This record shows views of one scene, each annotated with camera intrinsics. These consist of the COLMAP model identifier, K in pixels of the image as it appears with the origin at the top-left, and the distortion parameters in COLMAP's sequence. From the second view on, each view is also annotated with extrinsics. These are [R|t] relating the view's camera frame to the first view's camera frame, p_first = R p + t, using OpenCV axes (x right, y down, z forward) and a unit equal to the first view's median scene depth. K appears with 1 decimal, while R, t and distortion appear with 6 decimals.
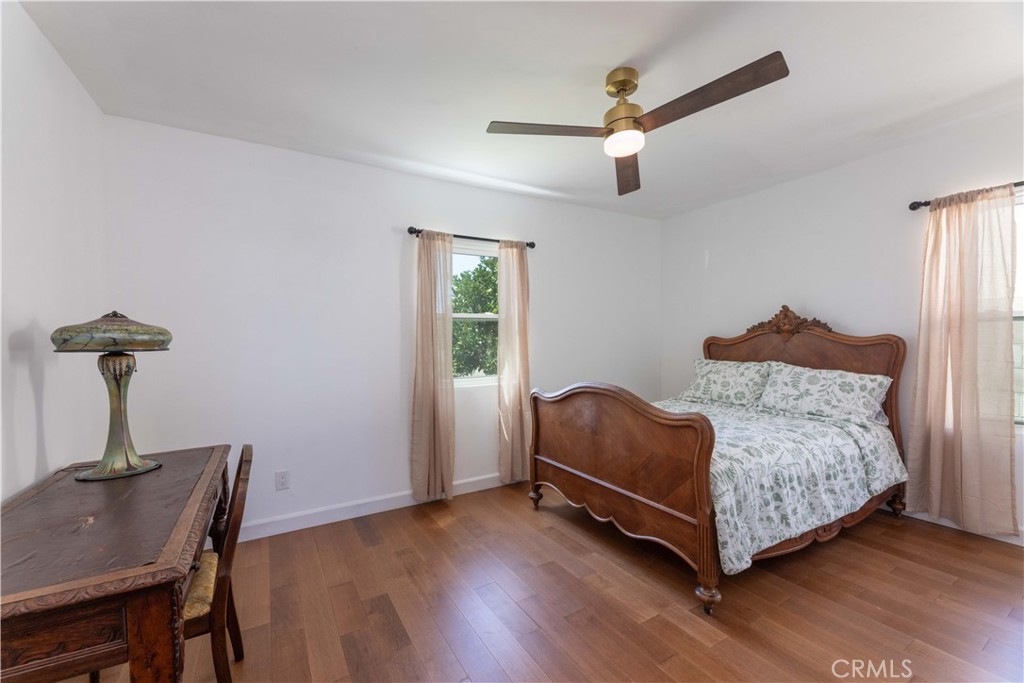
lens RADIAL K [[411.2, 0, 503.8], [0, 411.2, 344.8], [0, 0, 1]] dist [0.002628, 0.000009]
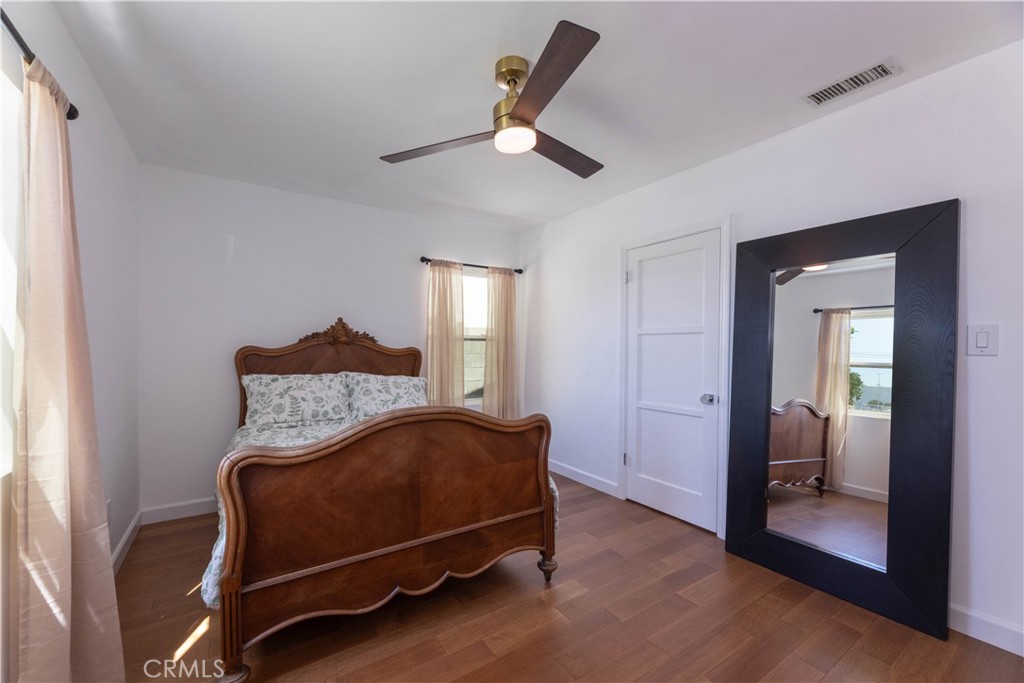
lens RADIAL K [[411.2, 0, 503.0], [0, 411.2, 346.1], [0, 0, 1]] dist [0.002628, 0.000009]
pose [[-0.052026, 0.018163, 0.998481, -0.476488], [0.008951, 0.999803, -0.017720, -0.001926], [-0.998606, 0.008016, -0.052178, 0.816006]]
